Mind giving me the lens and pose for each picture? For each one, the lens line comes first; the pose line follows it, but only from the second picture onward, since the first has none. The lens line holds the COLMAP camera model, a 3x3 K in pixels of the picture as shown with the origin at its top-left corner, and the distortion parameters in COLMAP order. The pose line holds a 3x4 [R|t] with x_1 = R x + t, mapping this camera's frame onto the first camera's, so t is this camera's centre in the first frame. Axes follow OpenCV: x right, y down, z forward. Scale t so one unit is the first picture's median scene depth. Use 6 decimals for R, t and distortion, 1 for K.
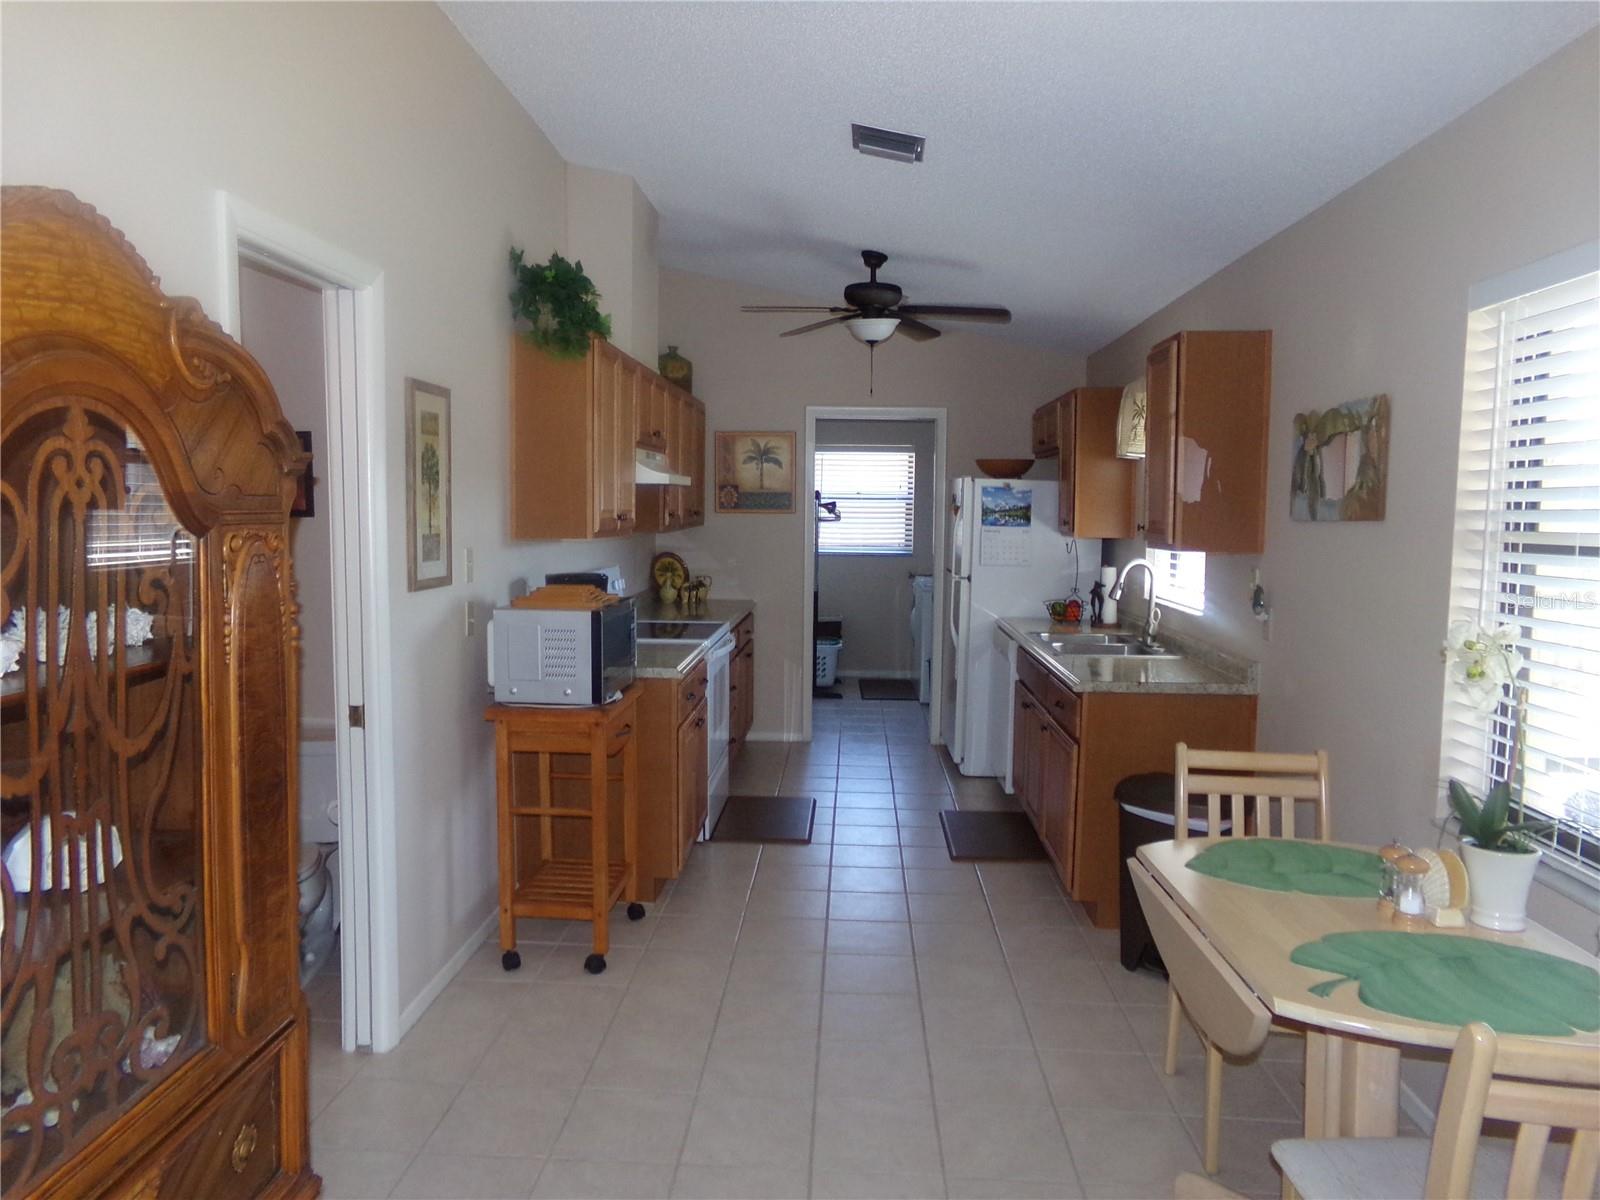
lens RADIAL K [[1190.7, 0, 800.0], [0, 1190.7, 600.0], [0, 0, 1]] dist [-0.002097, 0.001274]
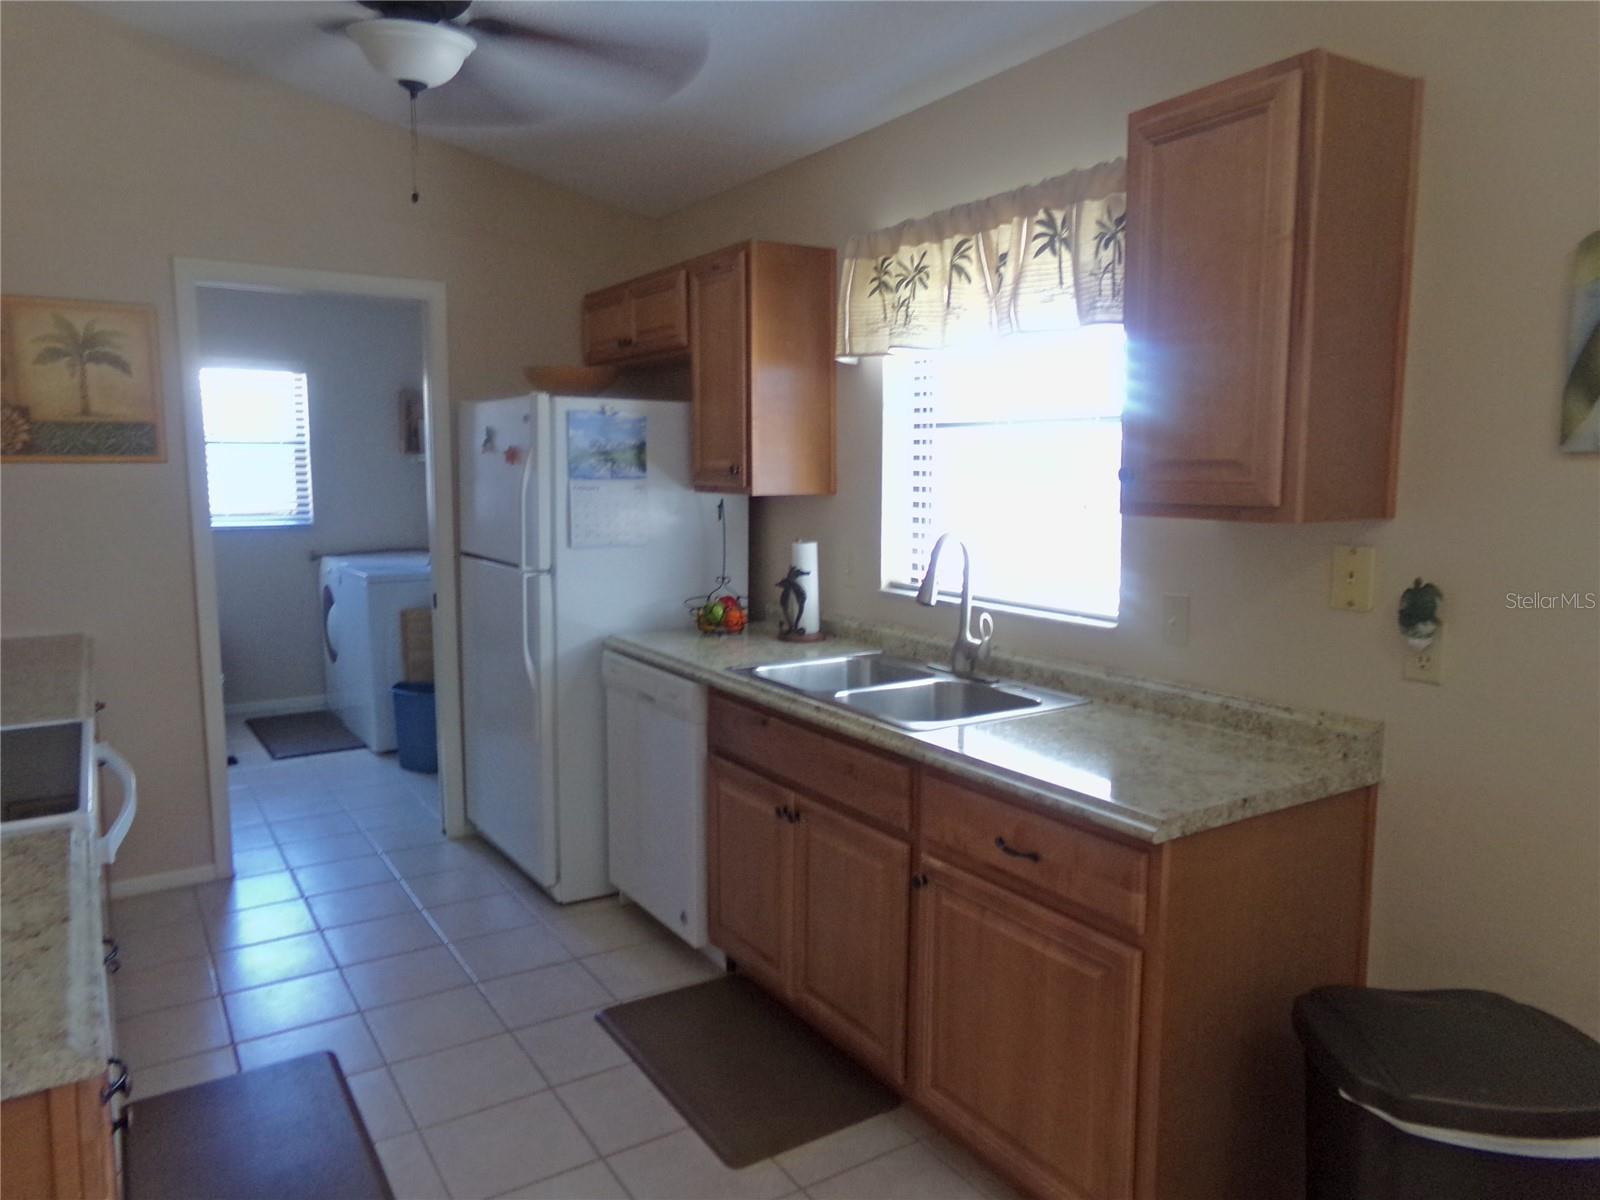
lens RADIAL K [[1113.0, 0, 797.4], [0, 1113.0, 600.8], [0, 0, 1]] dist [0.006071, 0.004825]
pose [[0.813946, -0.083413, 0.574921, -0.123451], [0.055068, 0.996260, 0.066580, -0.055375], [-0.578325, -0.022533, 0.815495, 0.817890]]
